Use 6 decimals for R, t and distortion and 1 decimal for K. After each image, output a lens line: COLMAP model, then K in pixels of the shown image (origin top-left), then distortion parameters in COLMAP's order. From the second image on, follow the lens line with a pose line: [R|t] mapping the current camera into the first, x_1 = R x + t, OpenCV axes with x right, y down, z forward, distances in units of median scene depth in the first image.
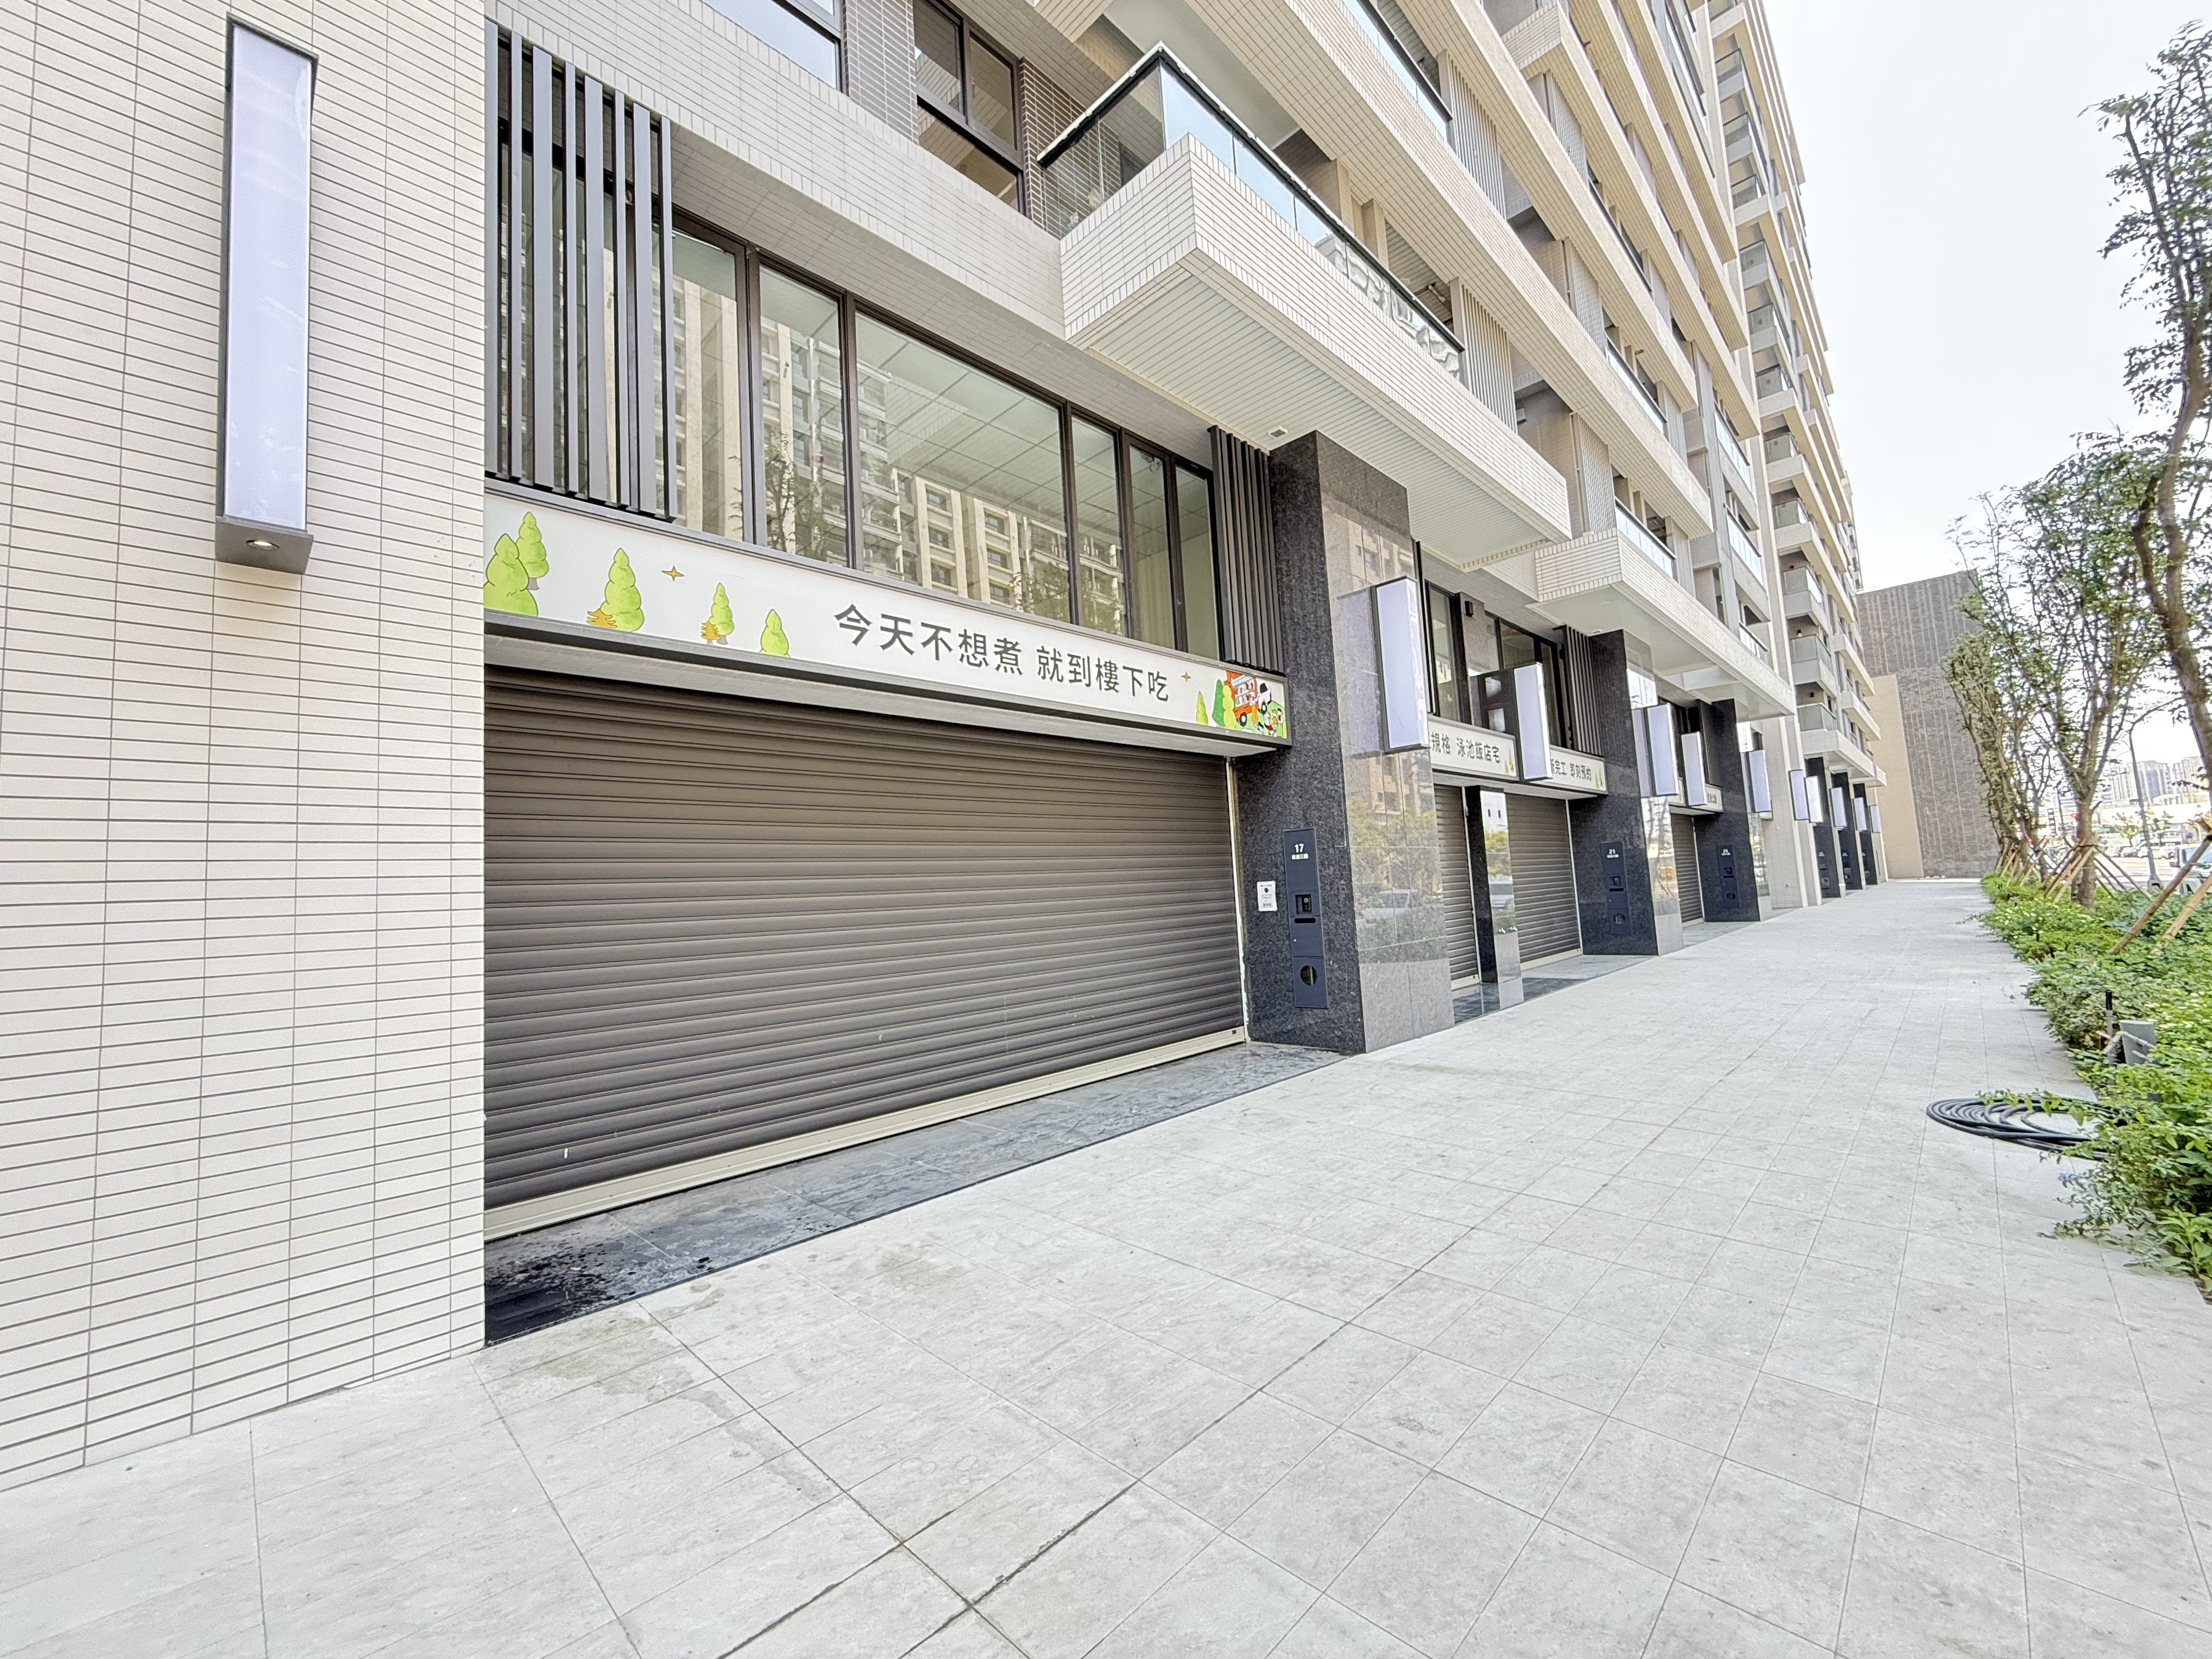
lens RADIAL K [[887.1, 0, 1108.0], [0, 887.1, 829.4], [0, 0, 1]] dist [-0.000932, 0.000649]
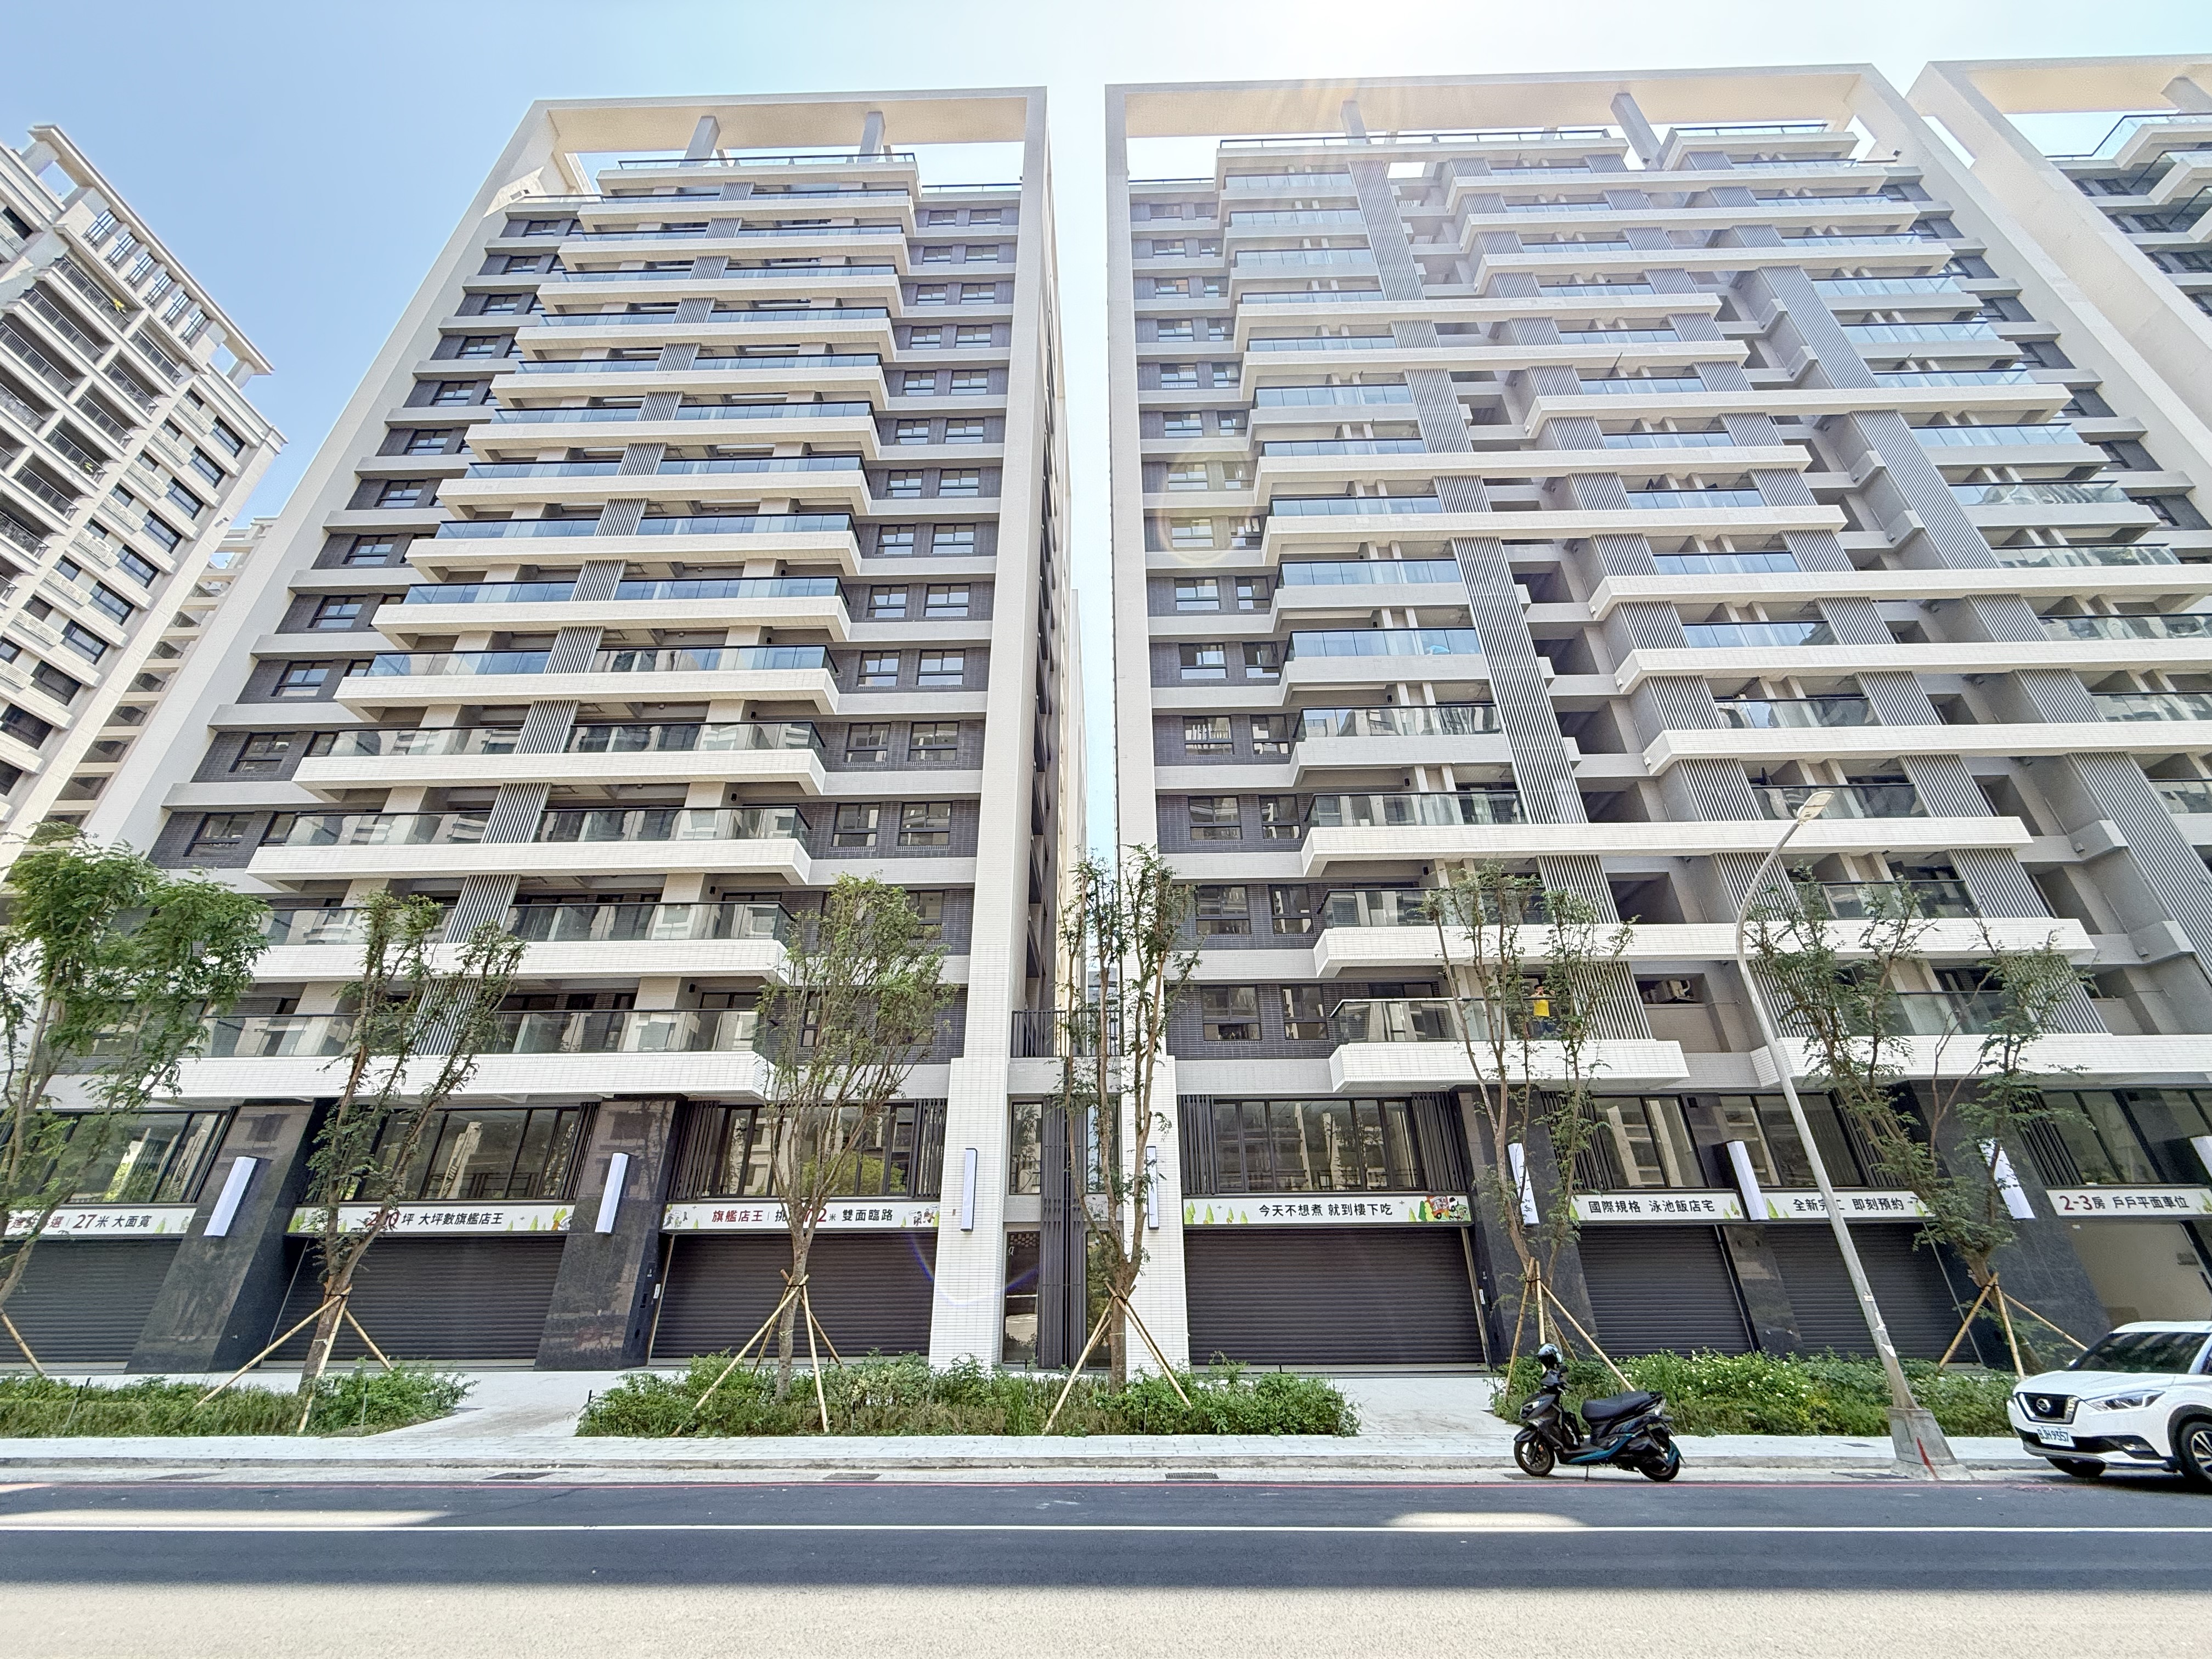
lens RADIAL K [[887.1, 0, 1094.2], [0, 887.1, 822.6], [0, 0, 1]] dist [-0.000932, 0.000649]
pose [[0.684738, -0.305301, -0.661759, 1.946403], [0.027825, 0.918315, -0.394871, -0.238930], [0.728258, 0.251970, 0.637301, -2.072721]]
